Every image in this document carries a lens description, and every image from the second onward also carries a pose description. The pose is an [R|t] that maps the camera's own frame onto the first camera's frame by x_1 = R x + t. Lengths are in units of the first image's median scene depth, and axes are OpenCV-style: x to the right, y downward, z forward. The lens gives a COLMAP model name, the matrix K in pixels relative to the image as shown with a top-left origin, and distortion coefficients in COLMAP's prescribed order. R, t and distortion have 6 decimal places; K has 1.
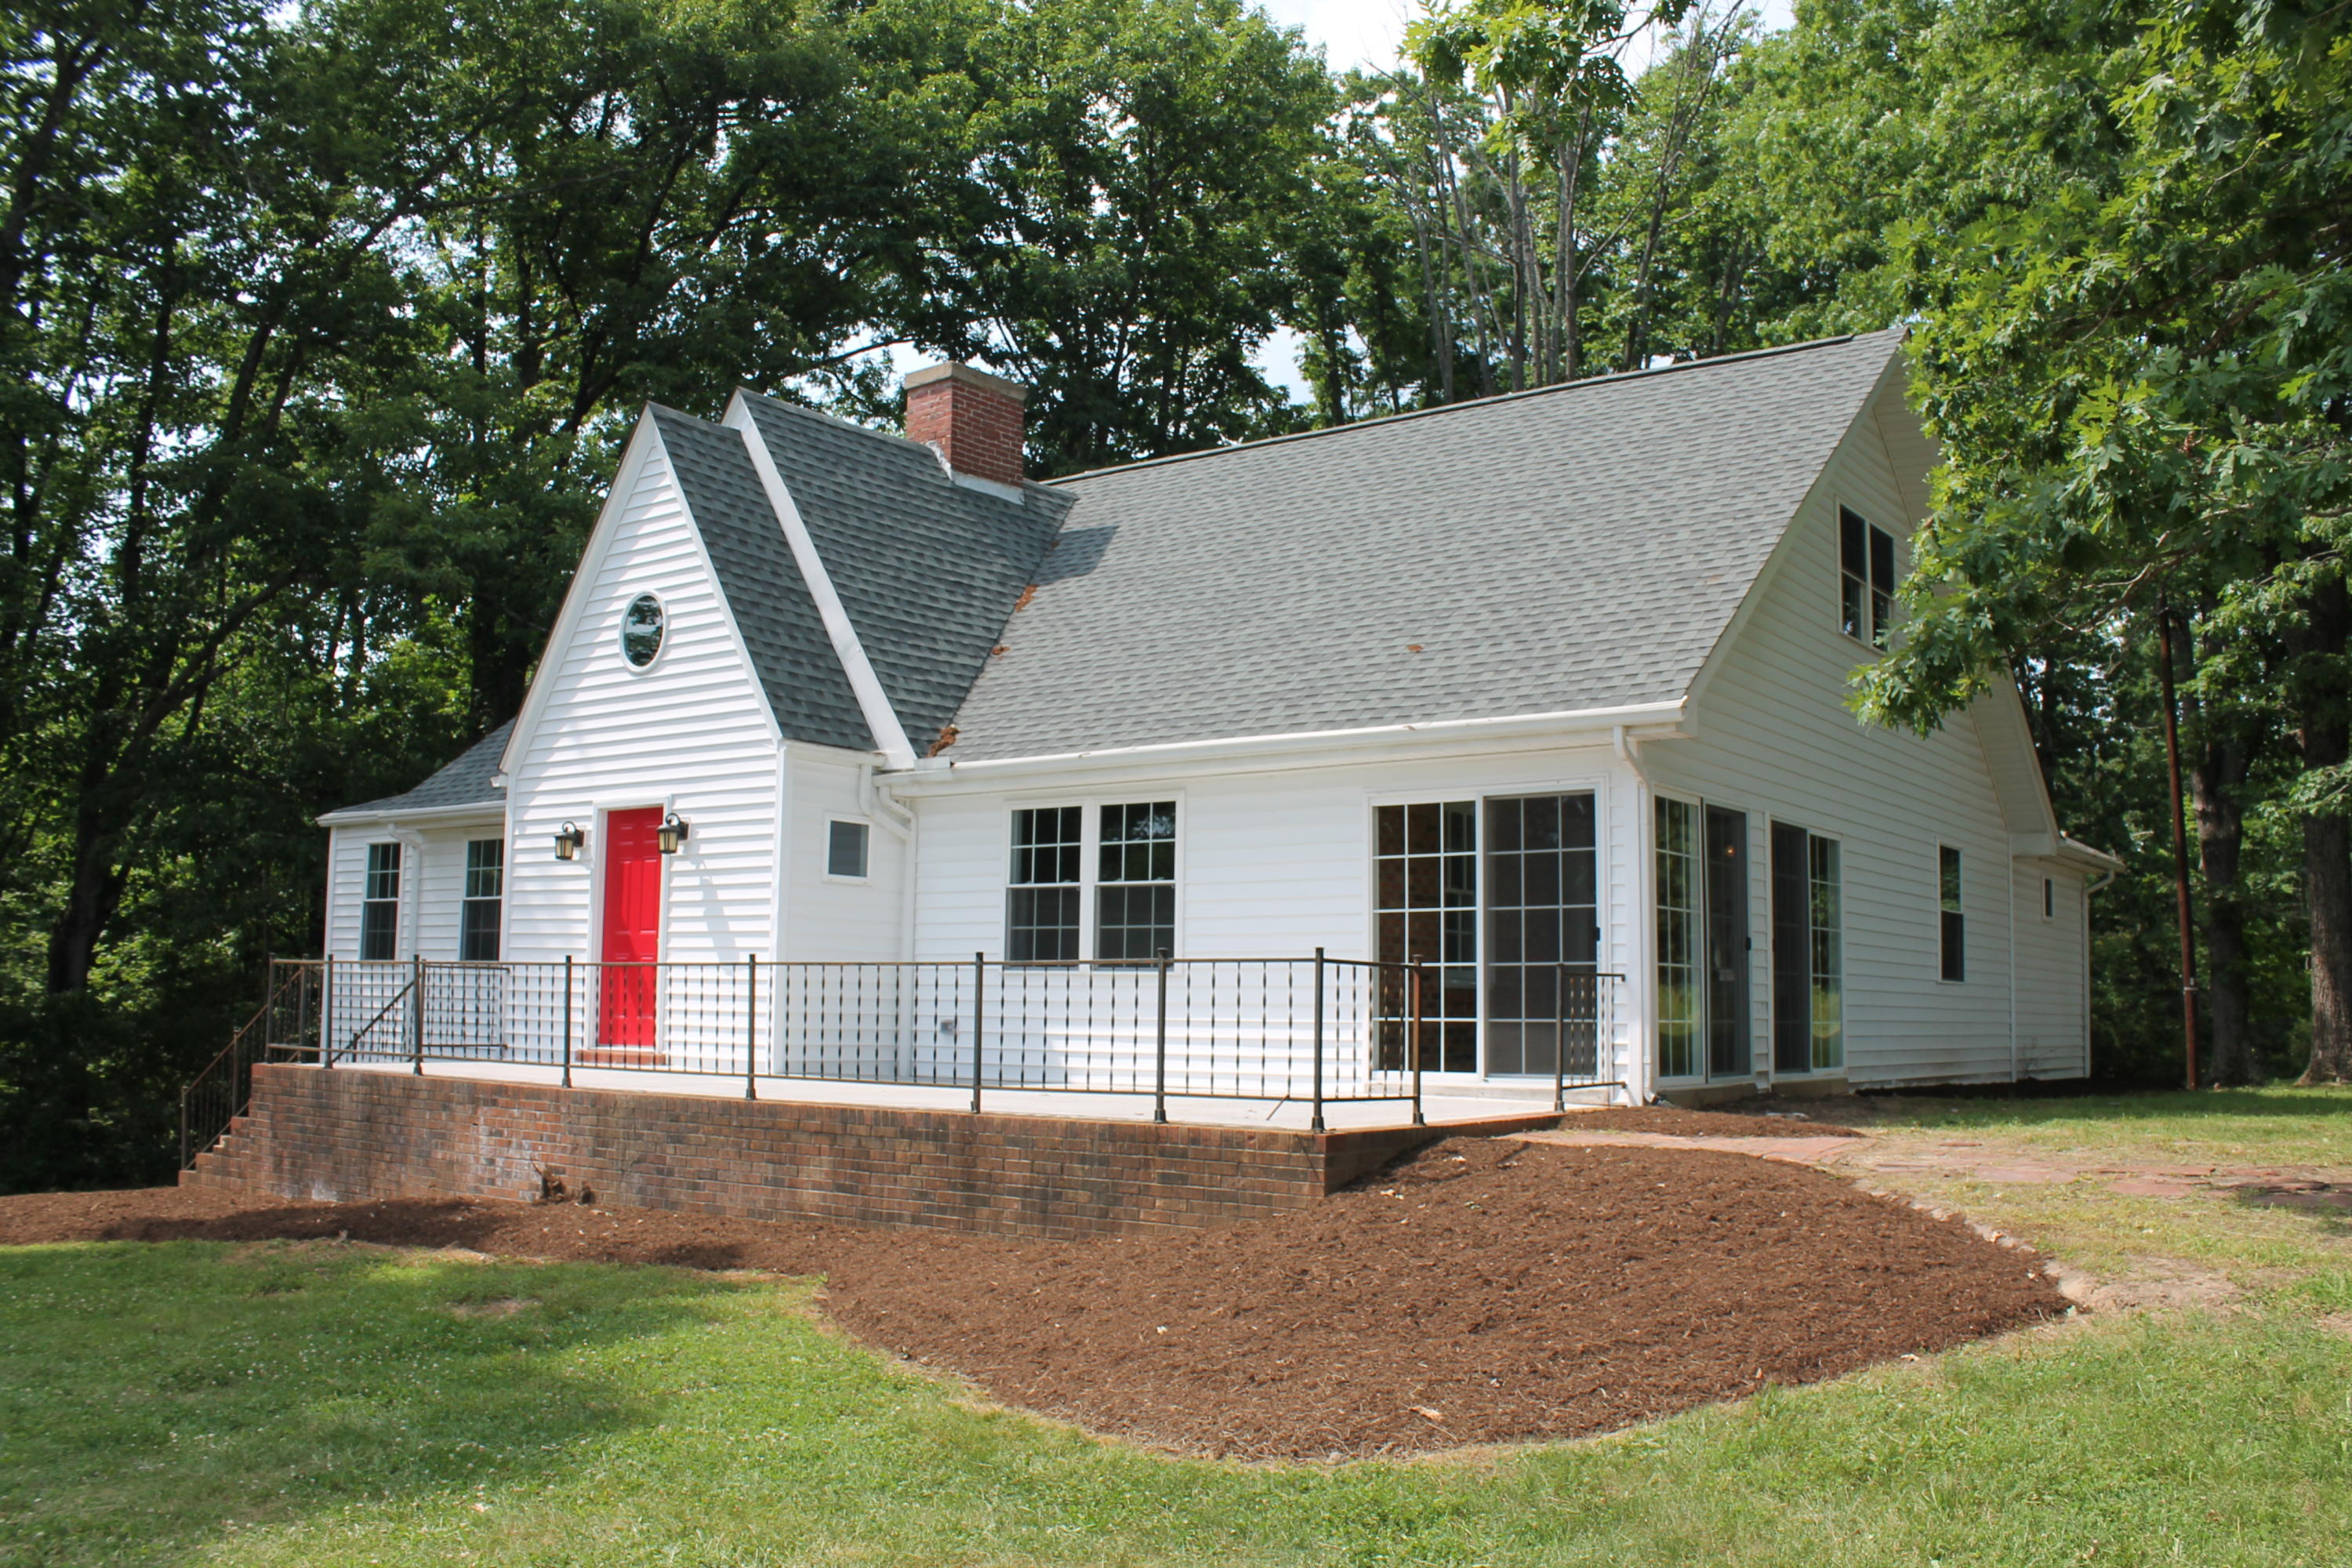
lens RADIAL K [[1985.2, 0, 1183.1], [0, 1985.2, 835.1], [0, 0, 1]] dist [-0.167467, 0.151860]
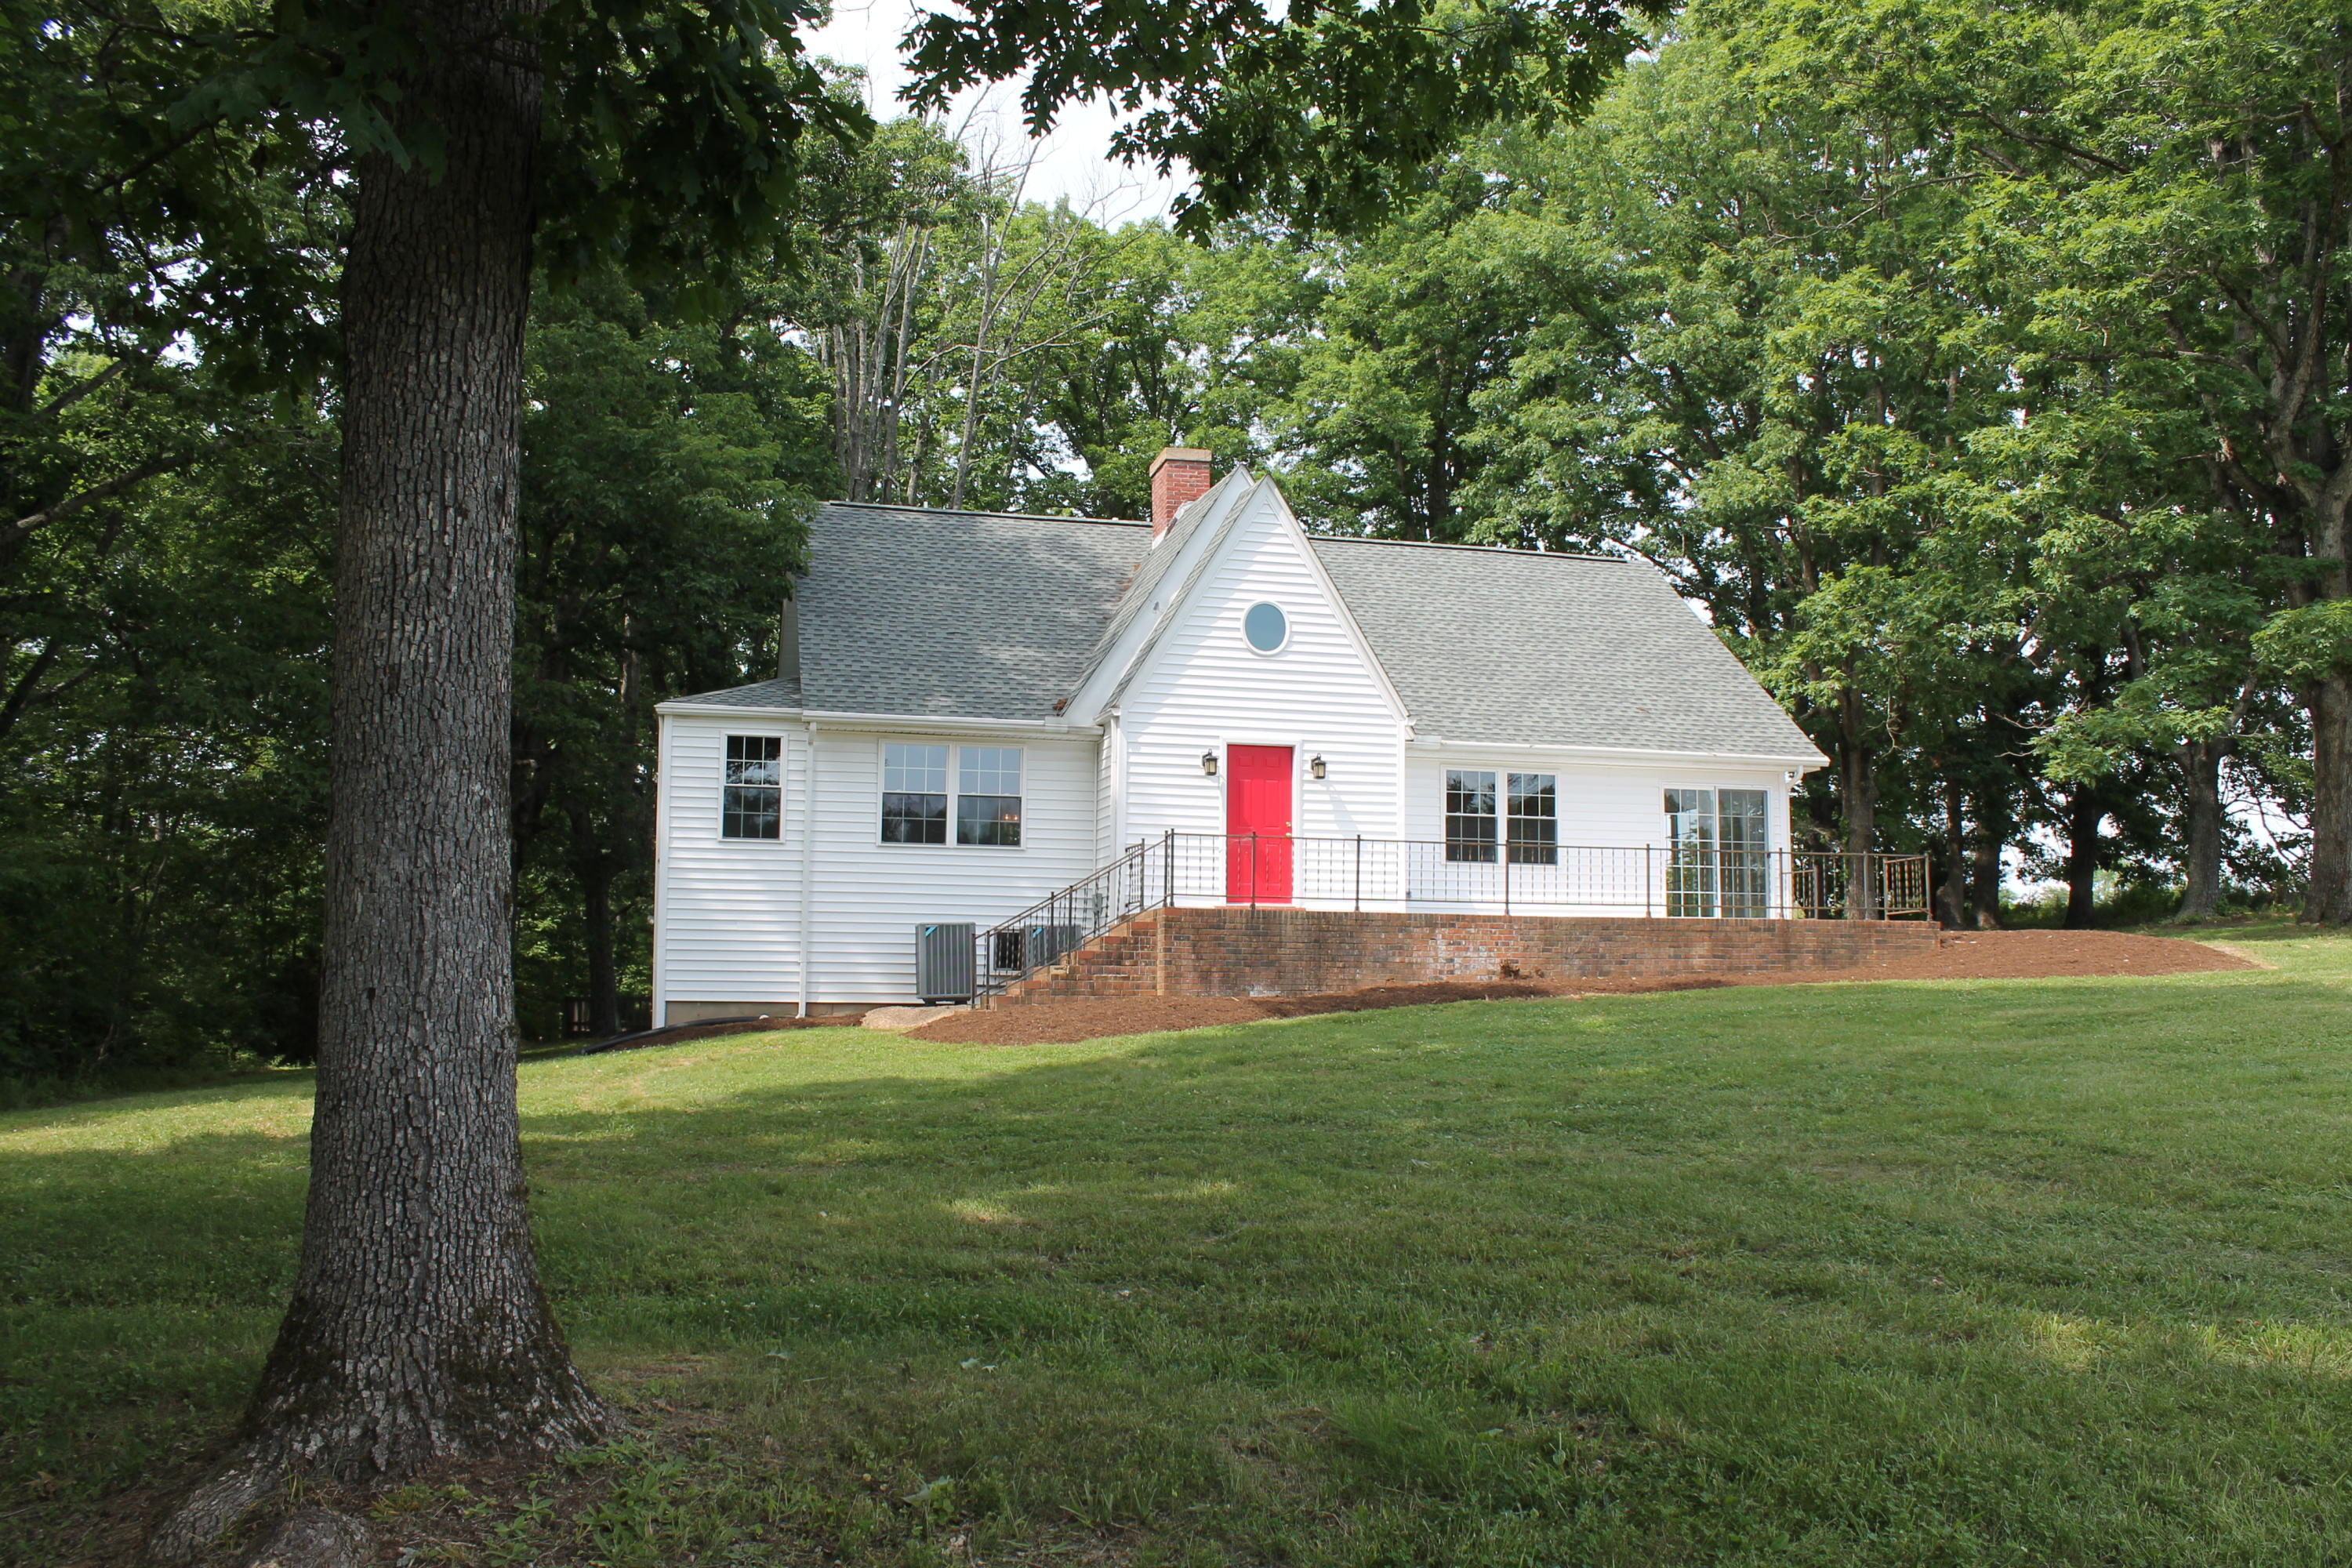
lens RADIAL K [[1985.2, 0, 1183.1], [0, 1985.2, 835.1], [0, 0, 1]] dist [-0.167467, 0.151860]
pose [[0.626262, 0.055957, 0.777602, -1.666923], [-0.065780, 0.997657, -0.018815, 0.097570], [-0.776833, -0.039367, 0.628475, 0.099042]]
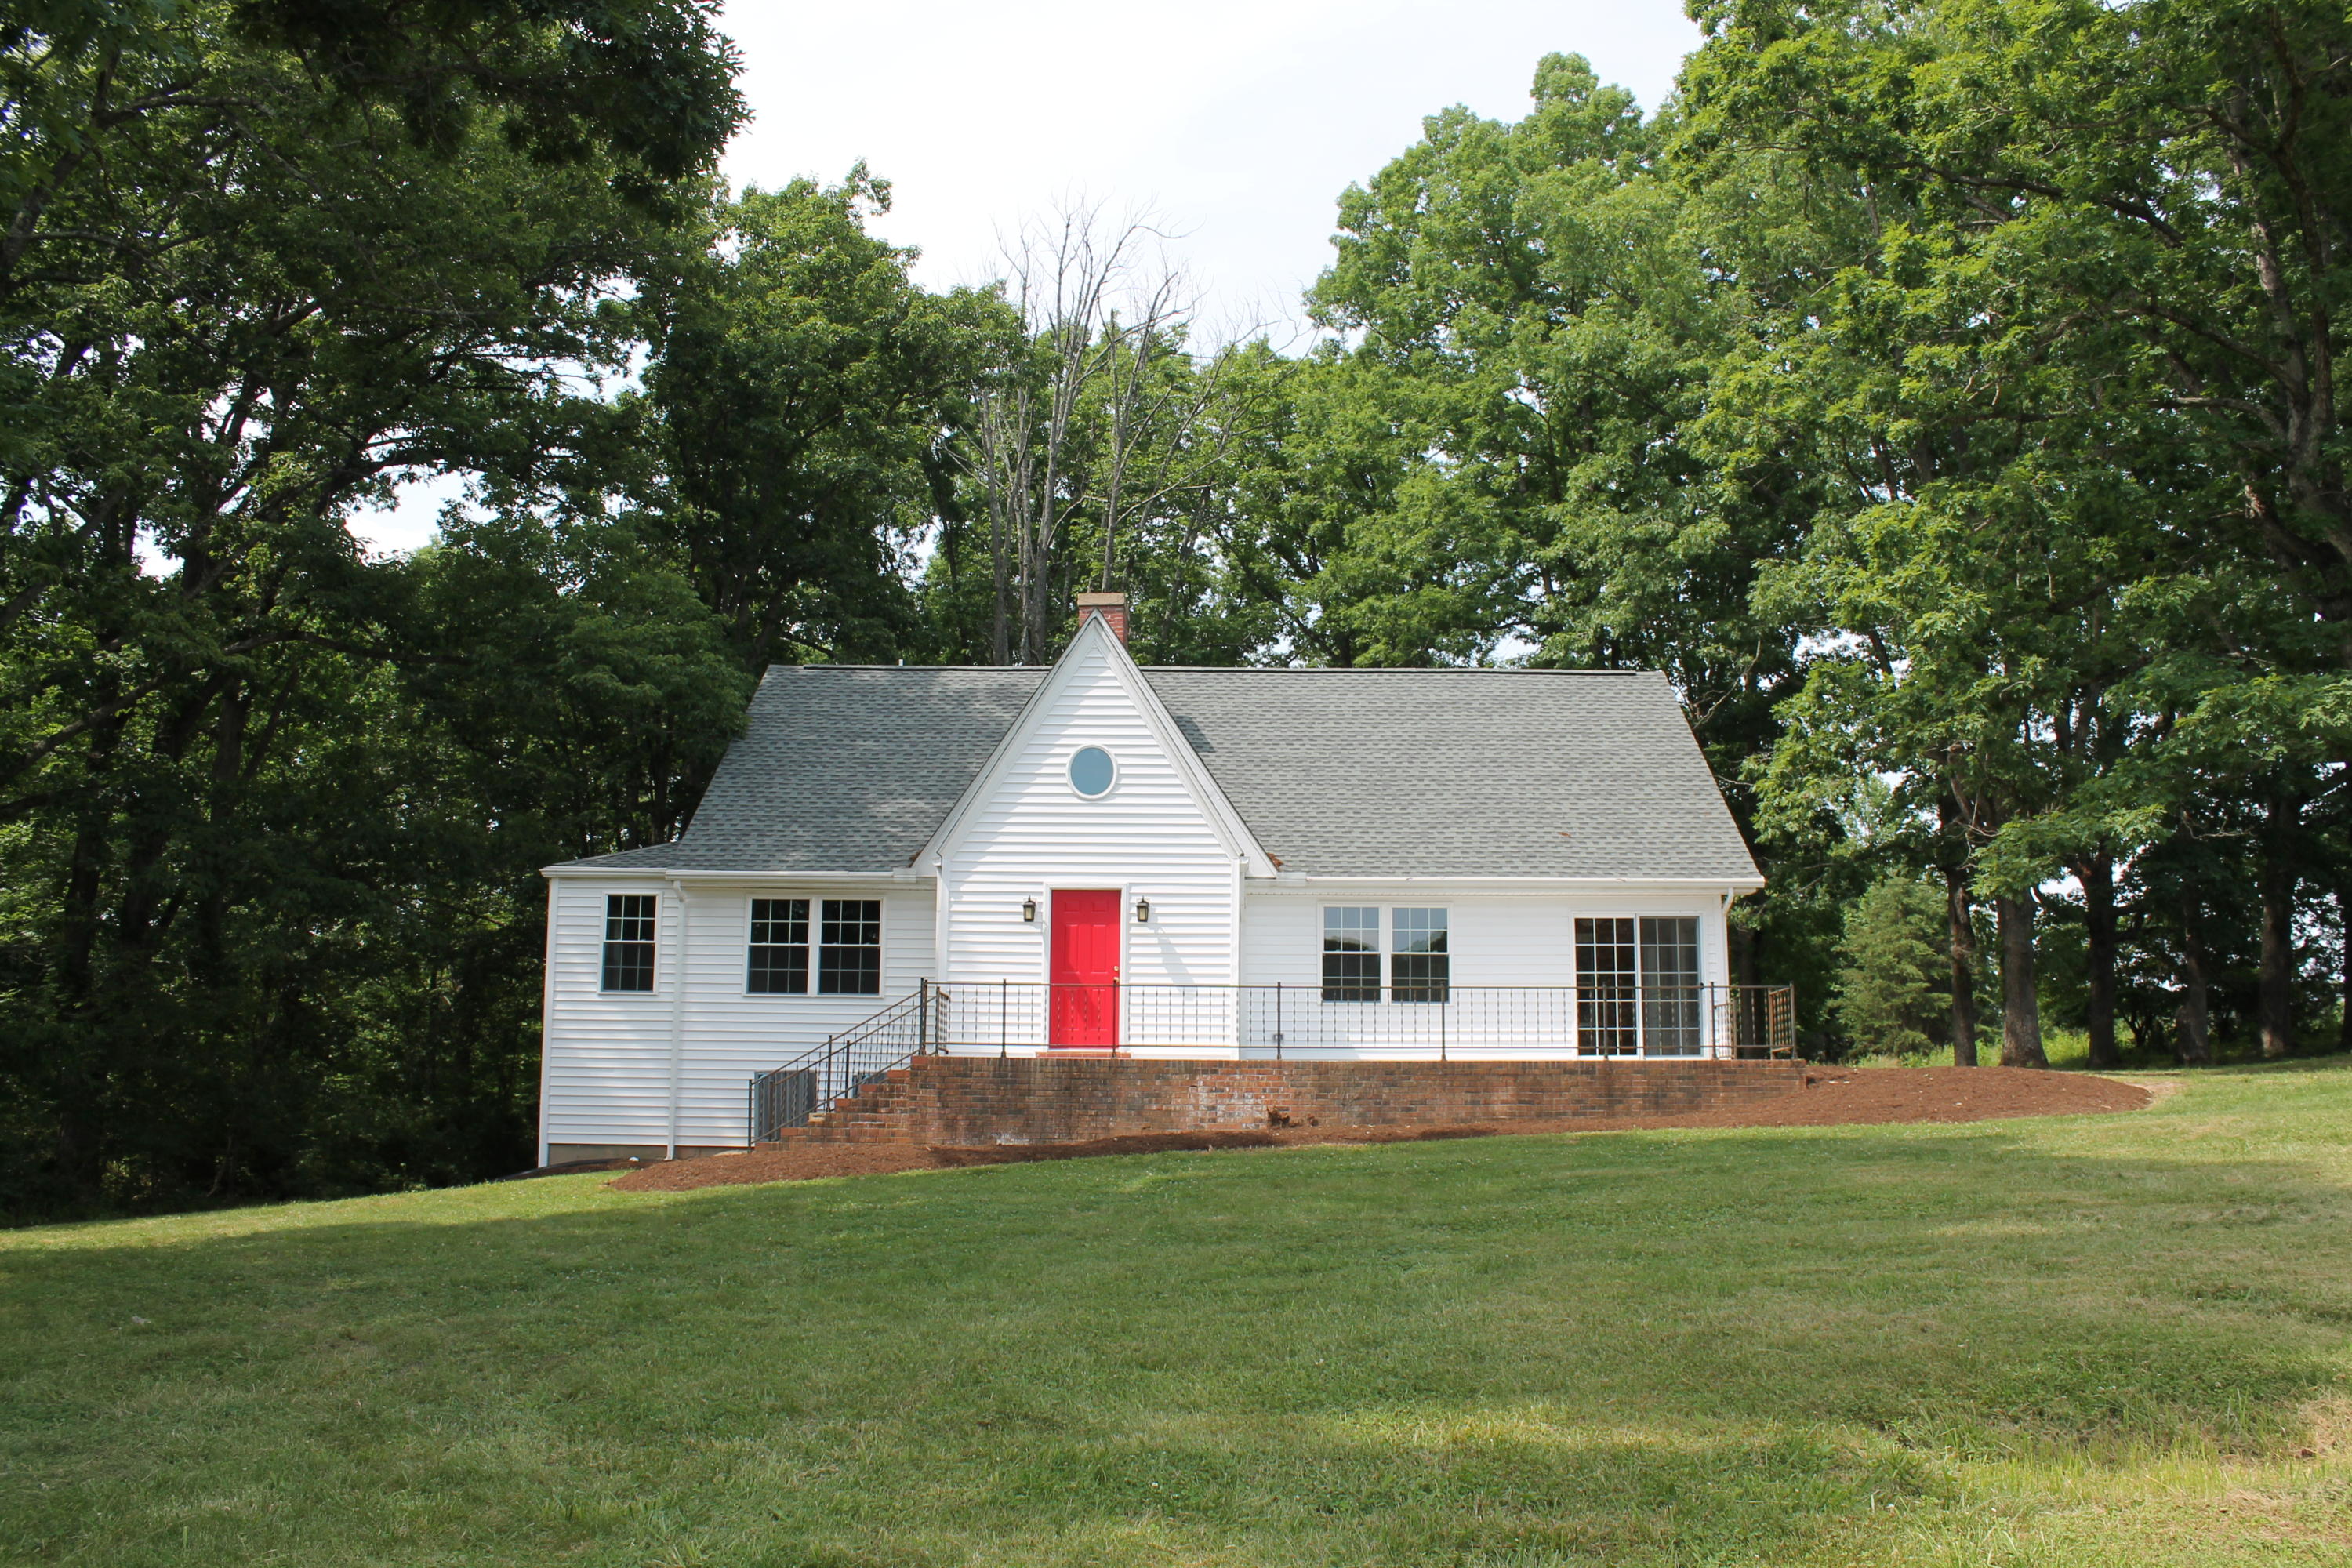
lens RADIAL K [[1985.2, 0, 1183.1], [0, 1985.2, 835.1], [0, 0, 1]] dist [-0.167467, 0.151860]
pose [[0.810824, 0.077829, 0.580092, -1.228761], [-0.046778, 0.996566, -0.068322, 0.049853], [-0.583418, 0.028261, 0.811680, -0.304340]]
